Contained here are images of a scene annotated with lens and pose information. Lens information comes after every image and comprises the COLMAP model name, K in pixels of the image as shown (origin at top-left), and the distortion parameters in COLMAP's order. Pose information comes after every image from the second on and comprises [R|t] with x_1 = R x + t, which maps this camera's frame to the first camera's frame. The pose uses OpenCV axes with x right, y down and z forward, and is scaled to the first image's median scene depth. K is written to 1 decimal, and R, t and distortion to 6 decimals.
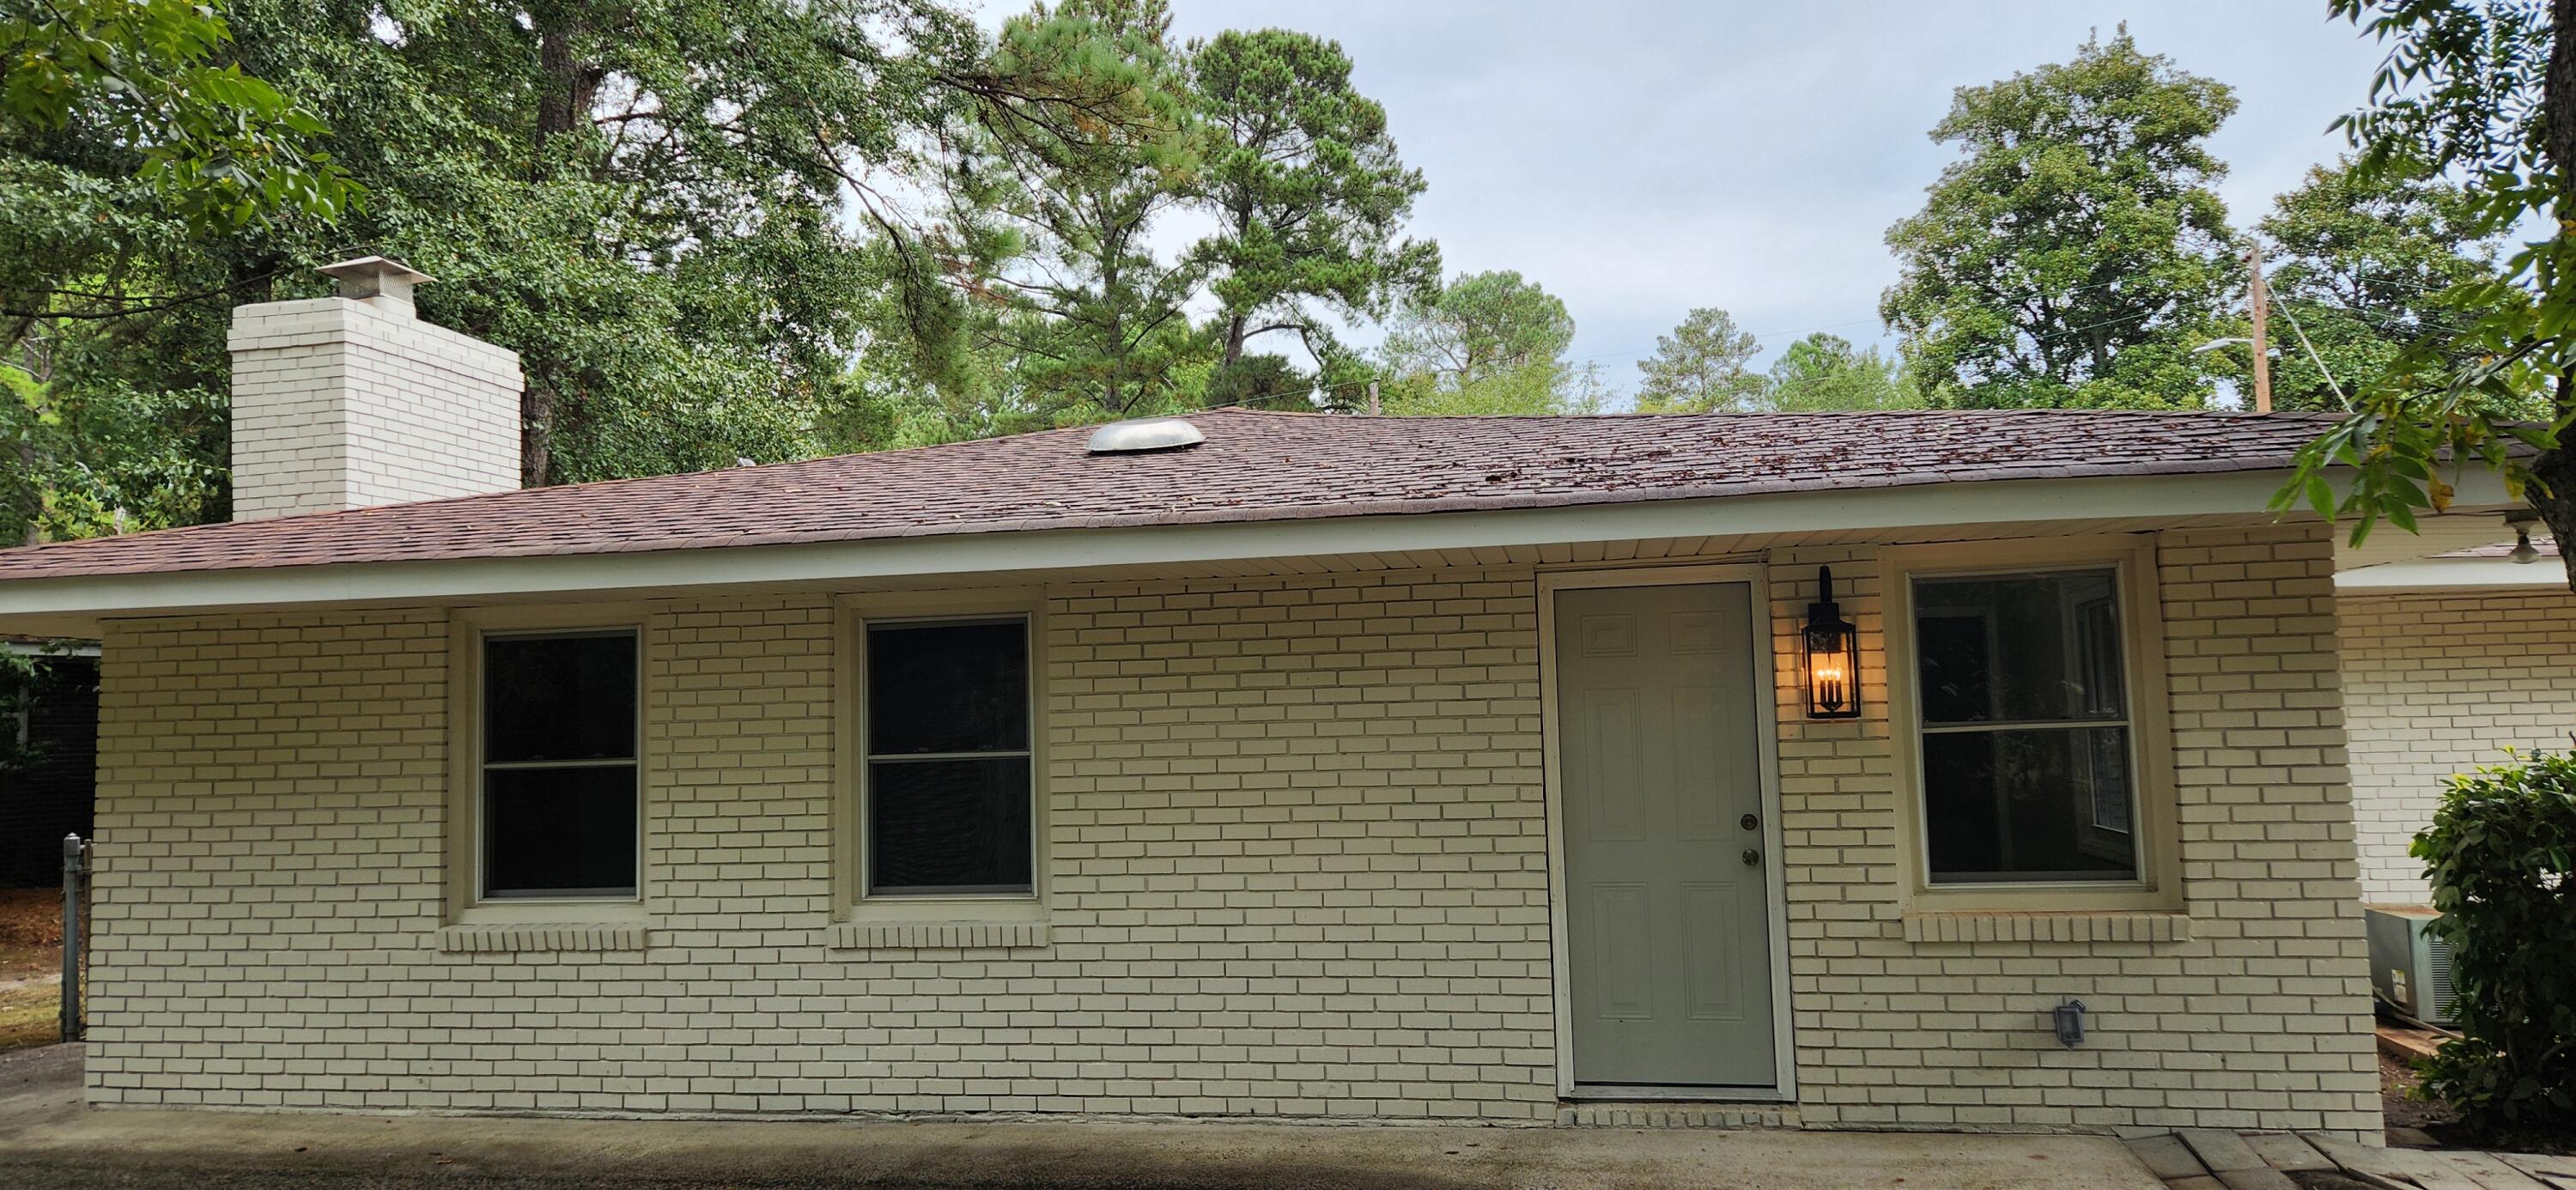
lens RADIAL K [[1722.1, 0, 1299.9], [0, 1722.1, 590.3], [0, 0, 1]] dist [0.085859, -0.067022]
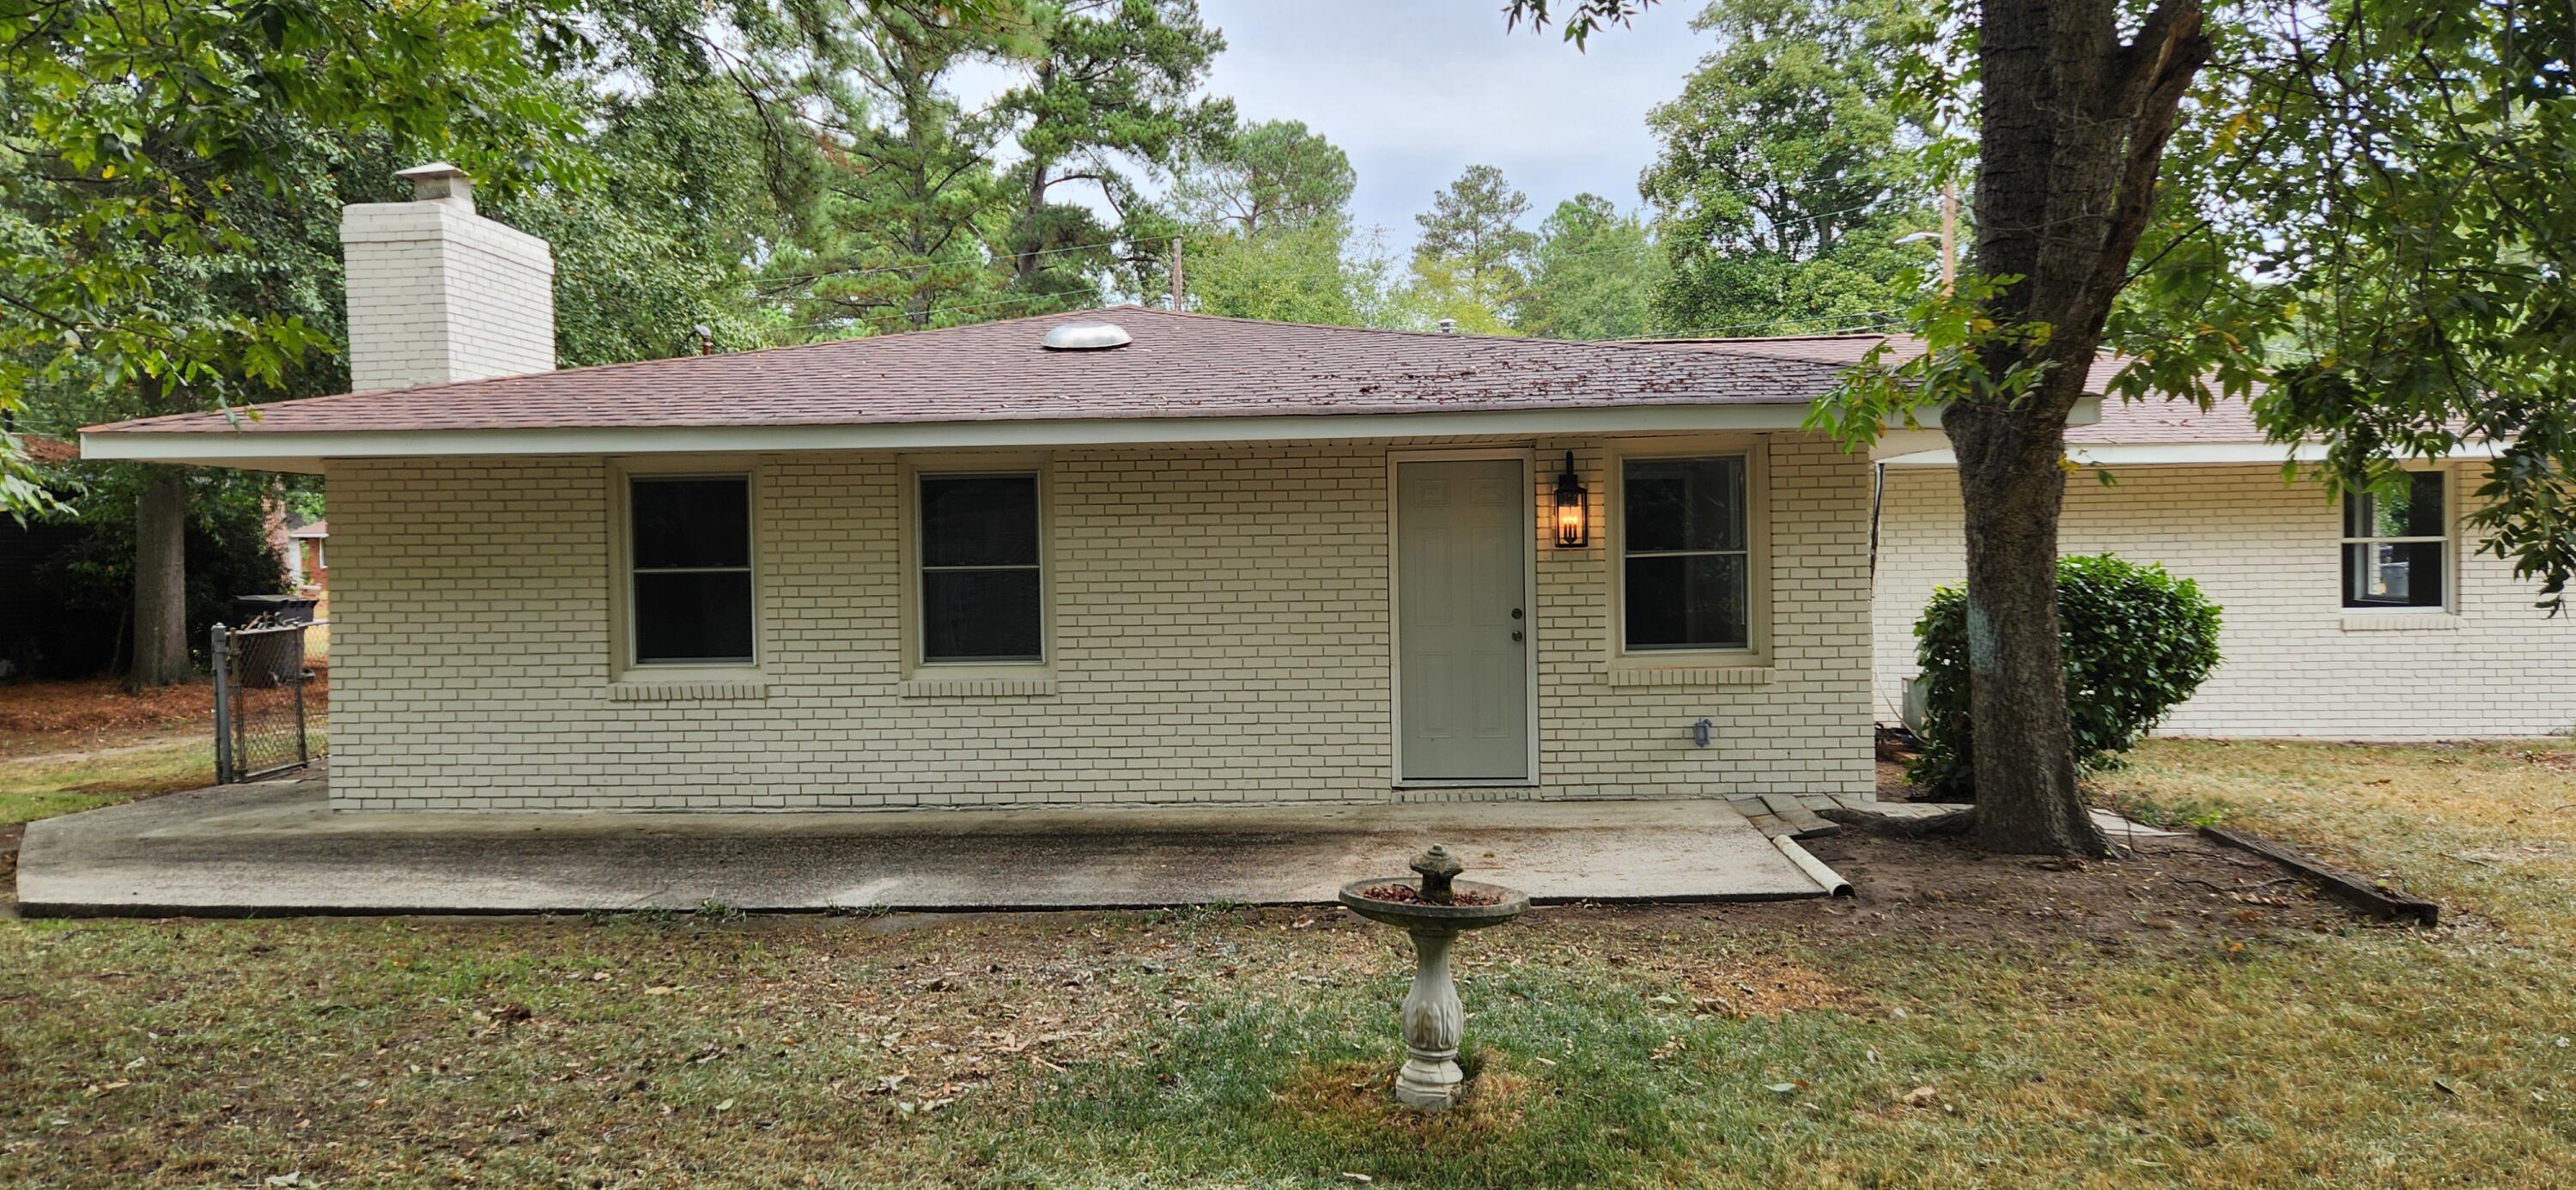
lens RADIAL K [[1722.1, 0, 1264.8], [0, 1722.1, 591.6], [0, 0, 1]] dist [0.085859, -0.067022]
pose [[0.993497, 0.009173, 0.113487, -0.123596], [-0.019762, 0.995514, 0.092529, -0.022091], [-0.112129, -0.094170, 0.989222, -0.440081]]
